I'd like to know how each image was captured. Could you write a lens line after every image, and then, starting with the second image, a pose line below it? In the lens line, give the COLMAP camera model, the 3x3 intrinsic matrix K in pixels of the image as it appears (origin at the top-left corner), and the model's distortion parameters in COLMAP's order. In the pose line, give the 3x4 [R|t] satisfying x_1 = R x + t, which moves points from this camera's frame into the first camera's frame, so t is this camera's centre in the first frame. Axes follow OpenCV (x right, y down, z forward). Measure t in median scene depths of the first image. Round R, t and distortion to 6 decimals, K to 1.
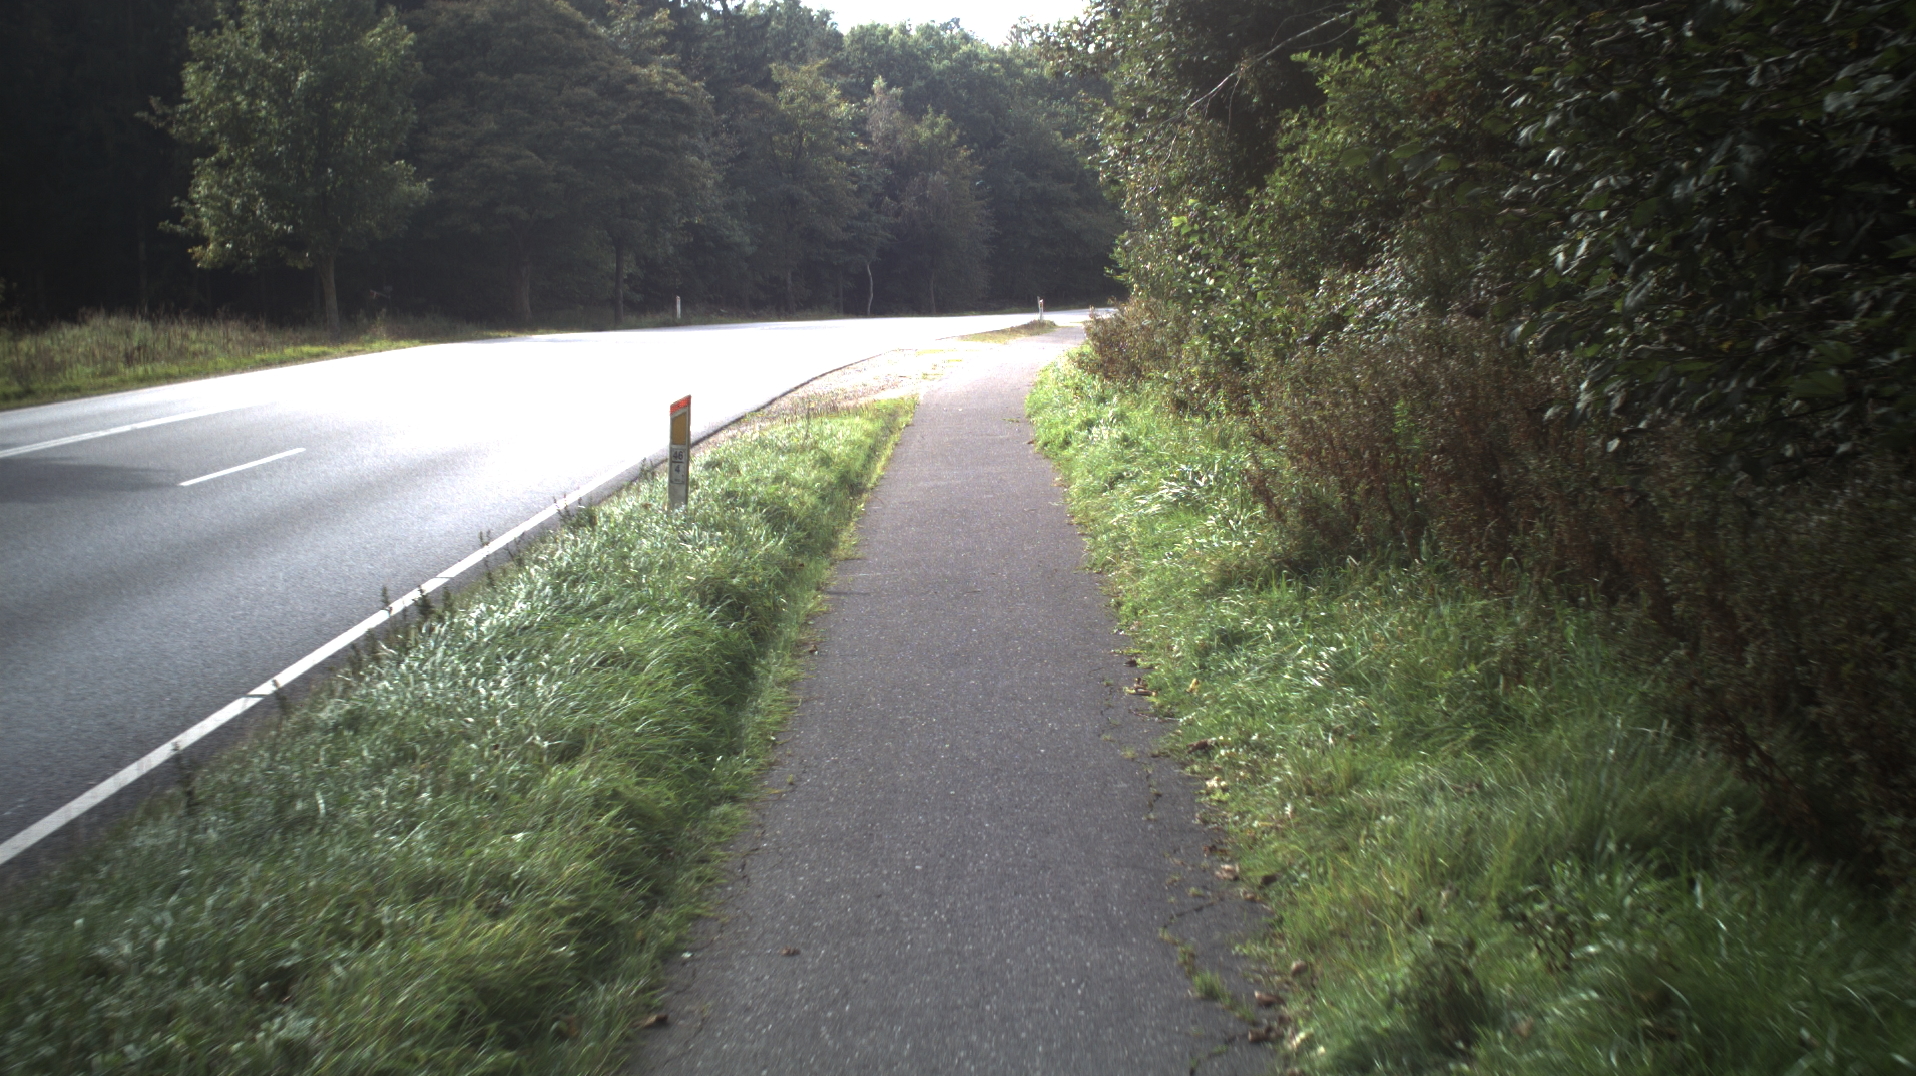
lens RADIAL K [[14328.9, 0, 958.3], [0, 14328.9, 532.8], [0, 0, 1]] dist [-3.975965, 0.000000]
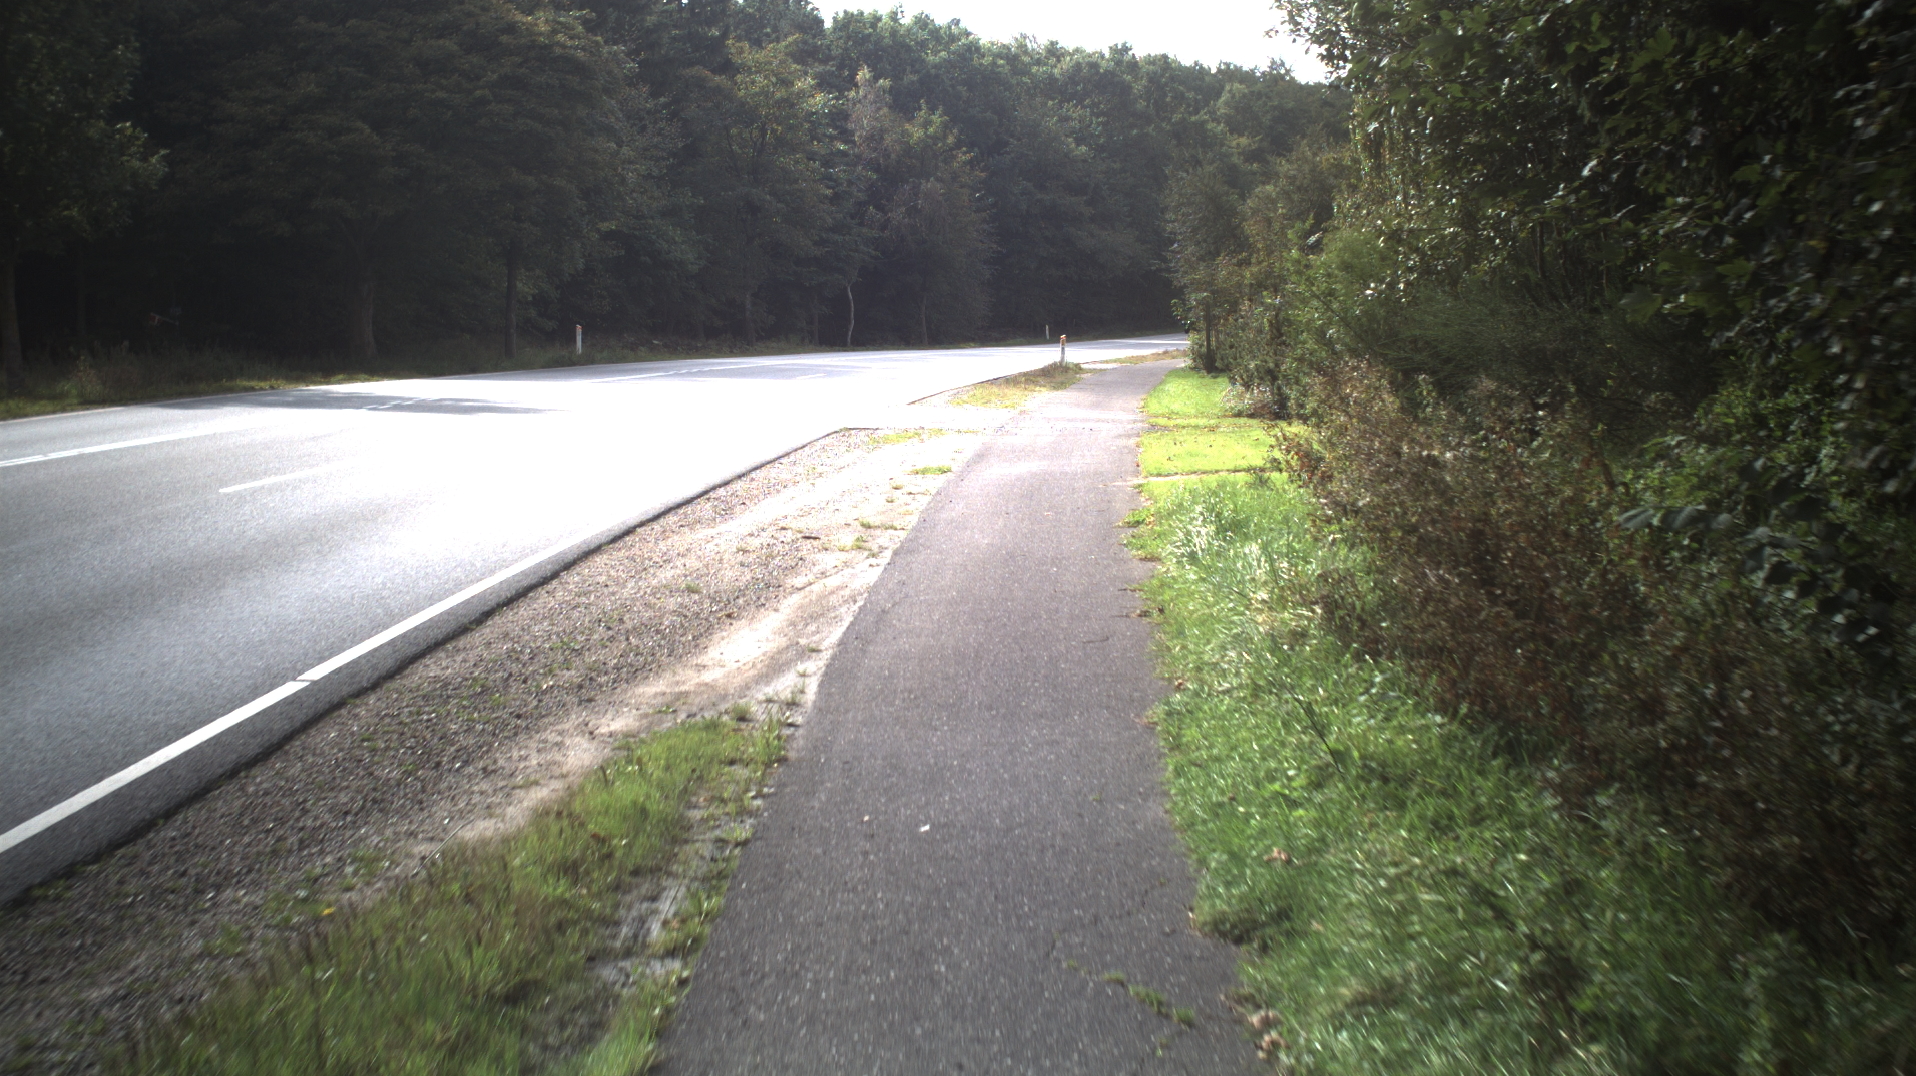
lens RADIAL K [[14334.2, 0, 950.3], [0, 14334.2, 544.3], [0, 0, 1]] dist [-3.731869, 0.000000]
pose [[0.999939, 0.011053, -0.000232, 0.000283], [-0.011053, 0.999939, -0.000887, -0.006291], [0.000222, 0.000890, 1.000000, 0.343358]]
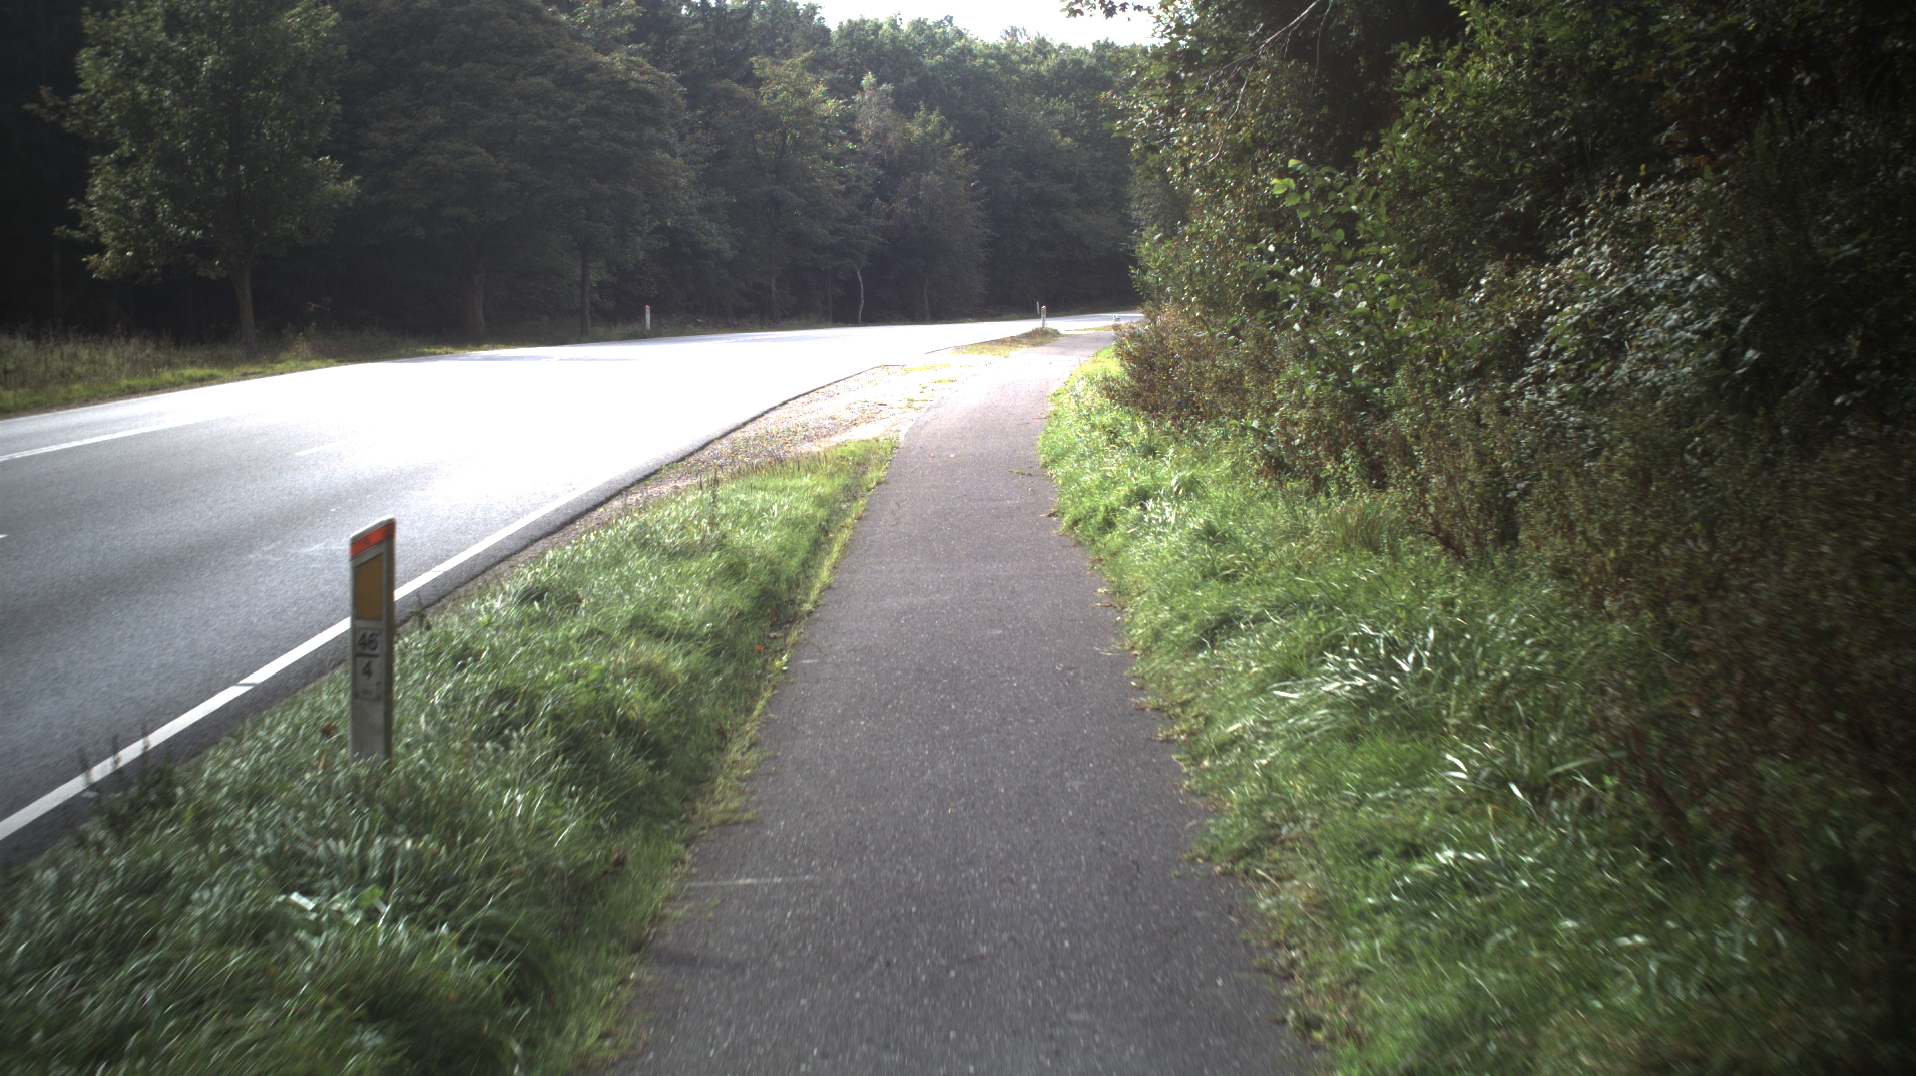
lens RADIAL K [[14334.2, 0, 960.3], [0, 14334.2, 539.0], [0, 0, 1]] dist [-3.731869, 0.000000]
pose [[0.999965, -0.008340, 0.000270, 0.000152], [0.008340, 0.999965, 0.000026, -0.001963], [-0.000270, -0.000024, 1.000000, 0.114205]]
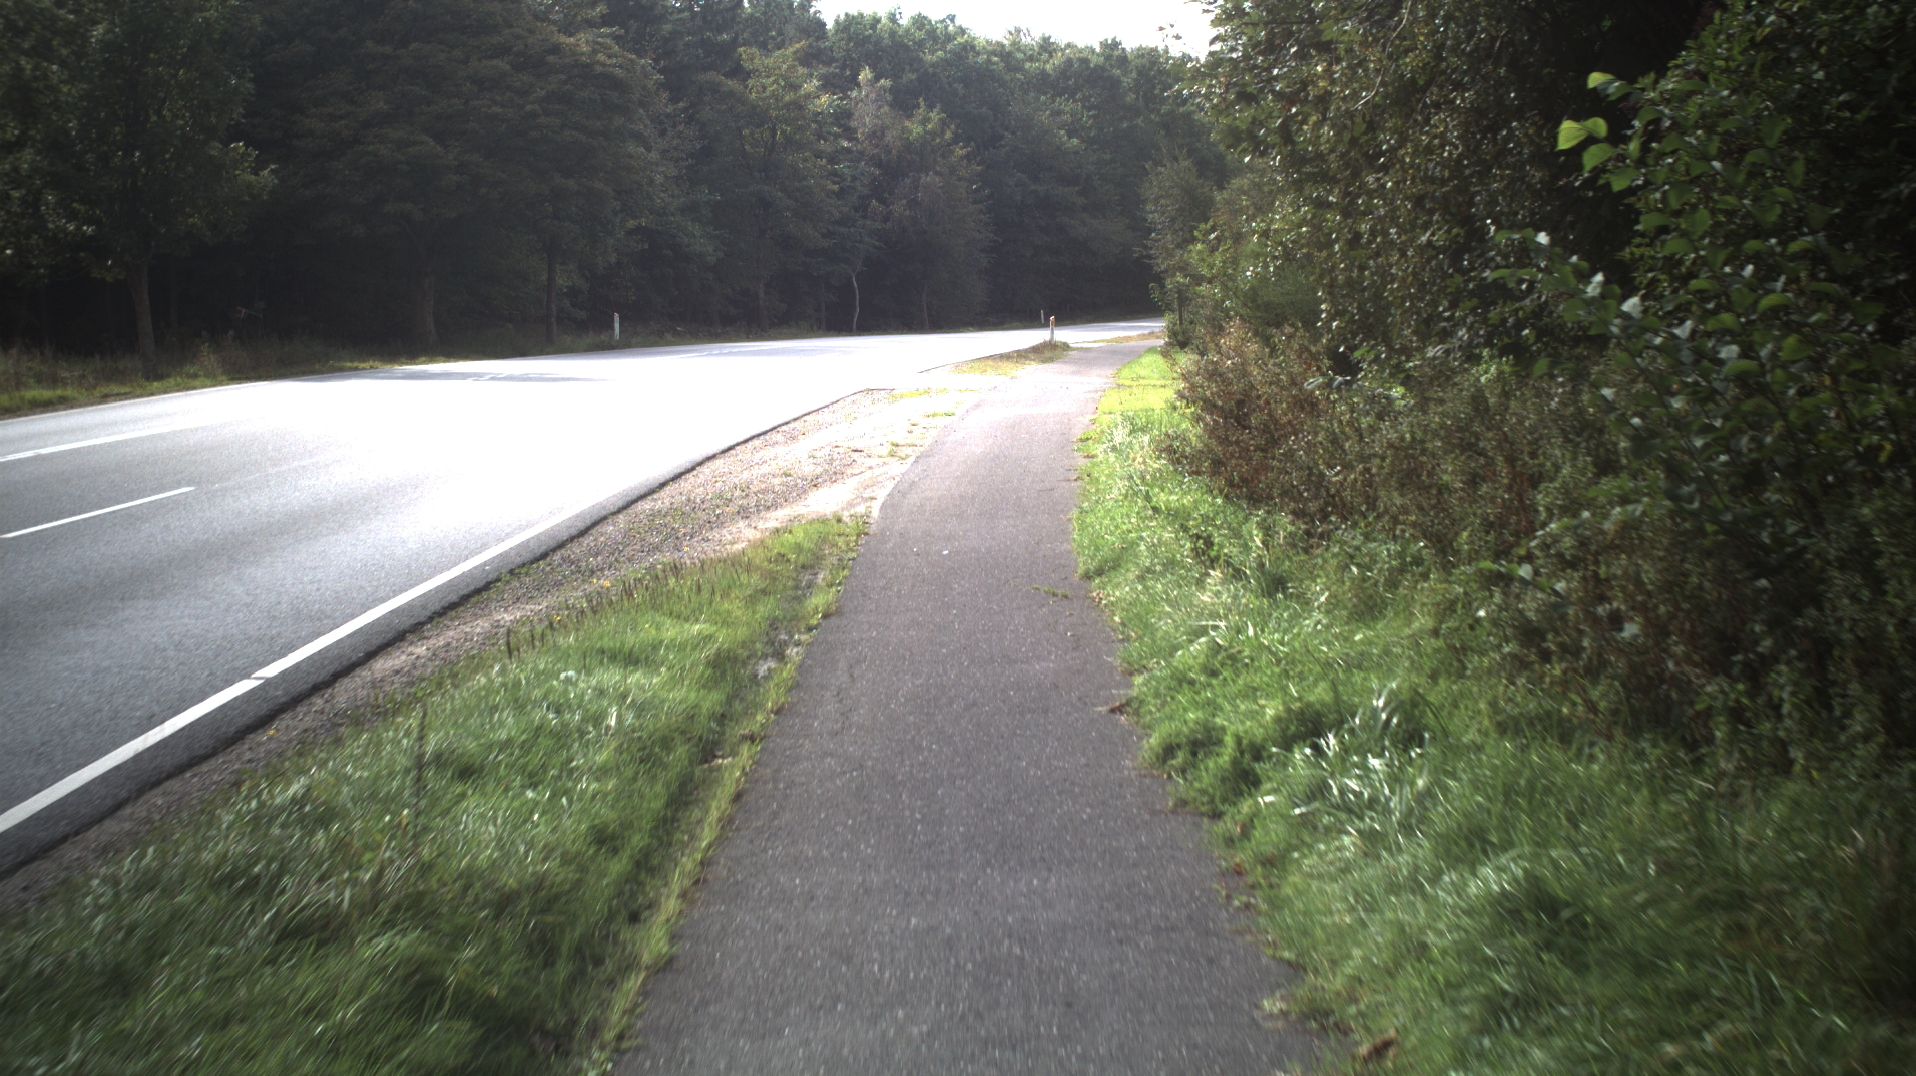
lens RADIAL K [[14334.2, 0, 963.4], [0, 14334.2, 535.8], [0, 0, 1]] dist [-3.731869, 0.000000]
pose [[0.999998, -0.001717, 0.000544, 0.000232], [0.001717, 0.999998, -0.000640, -0.004115], [-0.000543, 0.000641, 1.000000, 0.228969]]
